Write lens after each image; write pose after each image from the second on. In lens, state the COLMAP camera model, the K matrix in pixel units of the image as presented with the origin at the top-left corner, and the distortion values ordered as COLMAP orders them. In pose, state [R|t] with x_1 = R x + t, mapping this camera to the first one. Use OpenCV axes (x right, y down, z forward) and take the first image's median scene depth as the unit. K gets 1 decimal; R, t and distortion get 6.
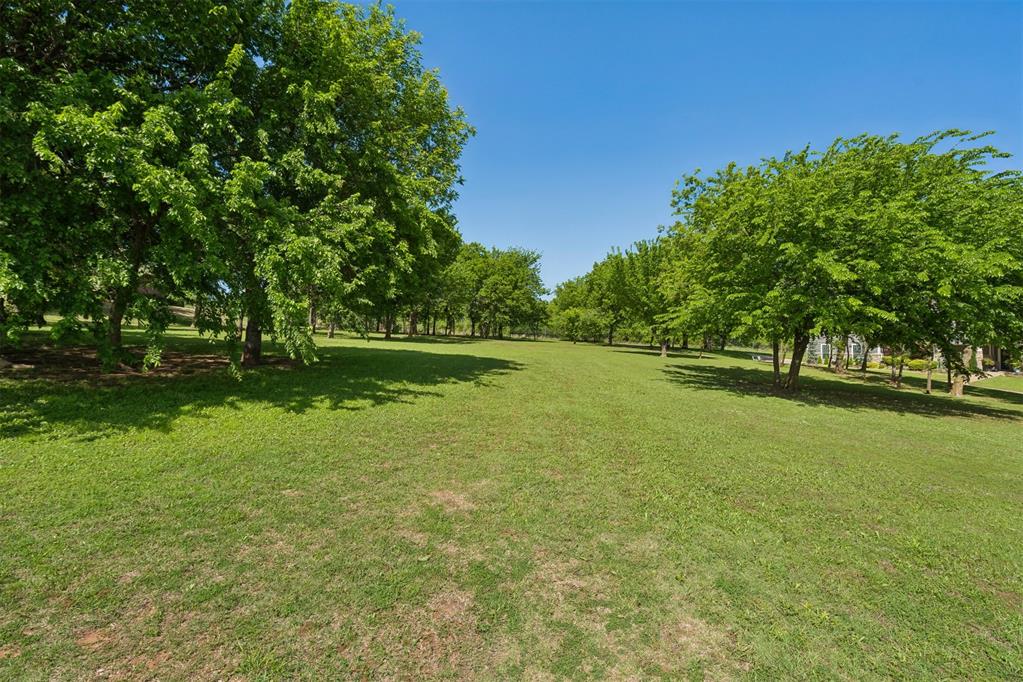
lens RADIAL K [[491.4, 0, 509.7], [0, 491.4, 341.7], [0, 0, 1]] dist [-0.003927, -0.001067]
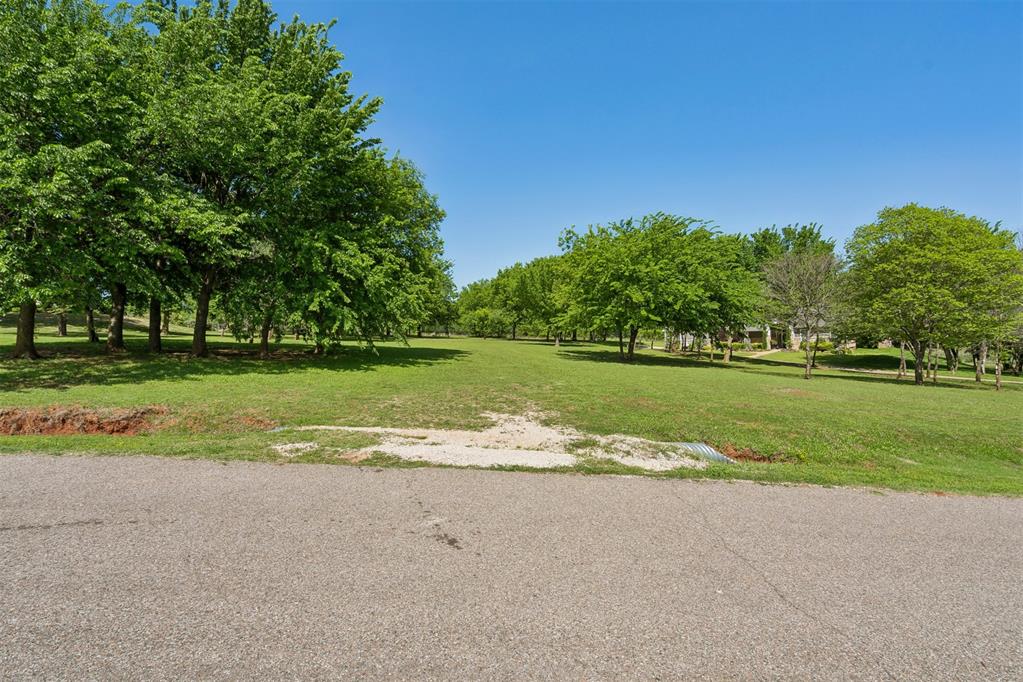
lens RADIAL K [[491.4, 0, 512.0], [0, 491.4, 339.2], [0, 0, 1]] dist [-0.003927, -0.001067]
pose [[0.977616, -0.030416, 0.208189, -0.070138], [0.030291, 0.999534, 0.003790, 0.002418], [-0.208207, 0.002601, 0.978081, -0.234863]]
